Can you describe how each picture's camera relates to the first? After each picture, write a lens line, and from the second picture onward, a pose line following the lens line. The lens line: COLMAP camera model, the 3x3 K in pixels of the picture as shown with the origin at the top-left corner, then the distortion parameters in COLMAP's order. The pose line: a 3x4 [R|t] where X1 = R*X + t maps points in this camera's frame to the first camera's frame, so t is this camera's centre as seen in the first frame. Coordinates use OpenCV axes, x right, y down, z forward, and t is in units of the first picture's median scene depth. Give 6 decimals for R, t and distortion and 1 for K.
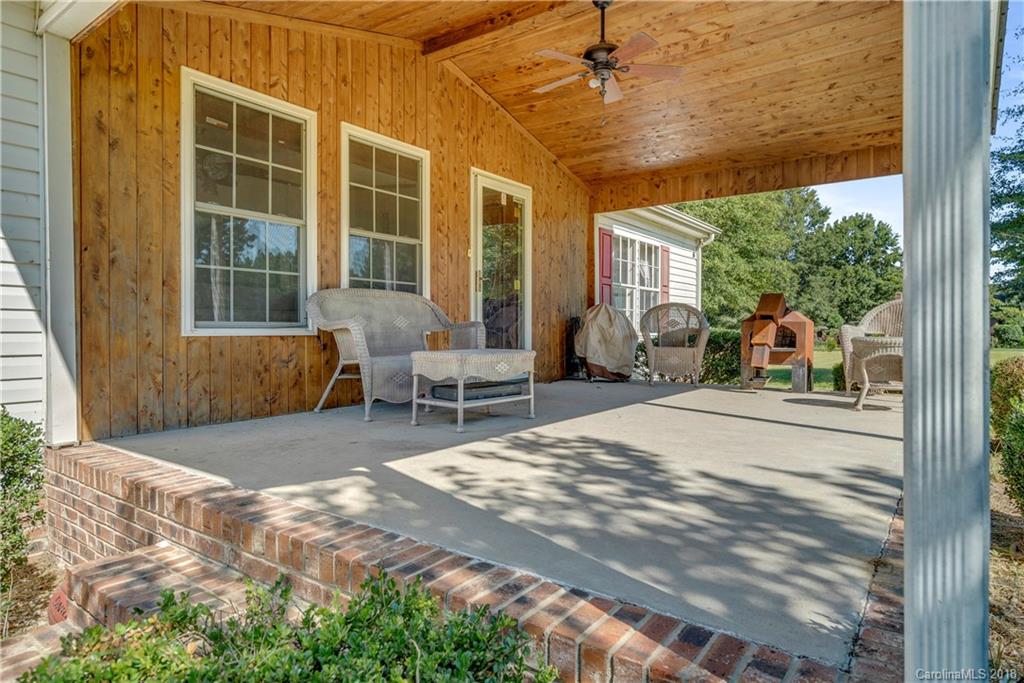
lens RADIAL K [[586.9, 0, 509.4], [0, 586.9, 336.2], [0, 0, 1]] dist [0.015024, -0.003891]
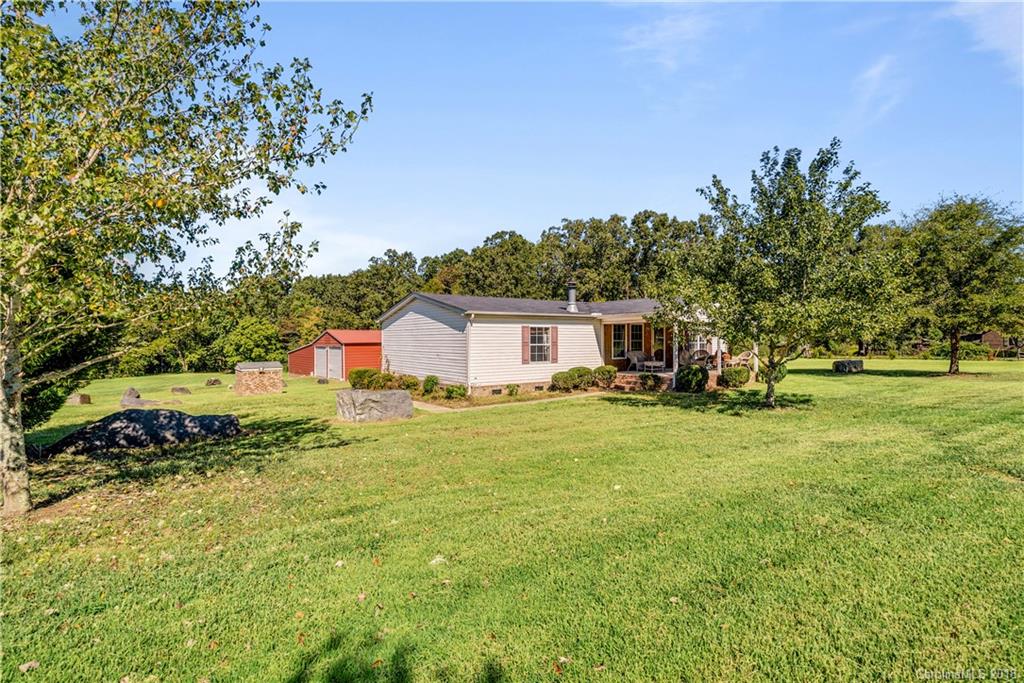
lens RADIAL K [[474.2, 0, 515.0], [0, 474.2, 341.6], [0, 0, 1]] dist [0.000257, 0.001309]
pose [[0.952351, -0.005265, -0.304959, 0.063033], [0.002646, 0.999956, -0.009000, -0.132928], [0.304993, 0.007764, 0.952323, -3.817418]]
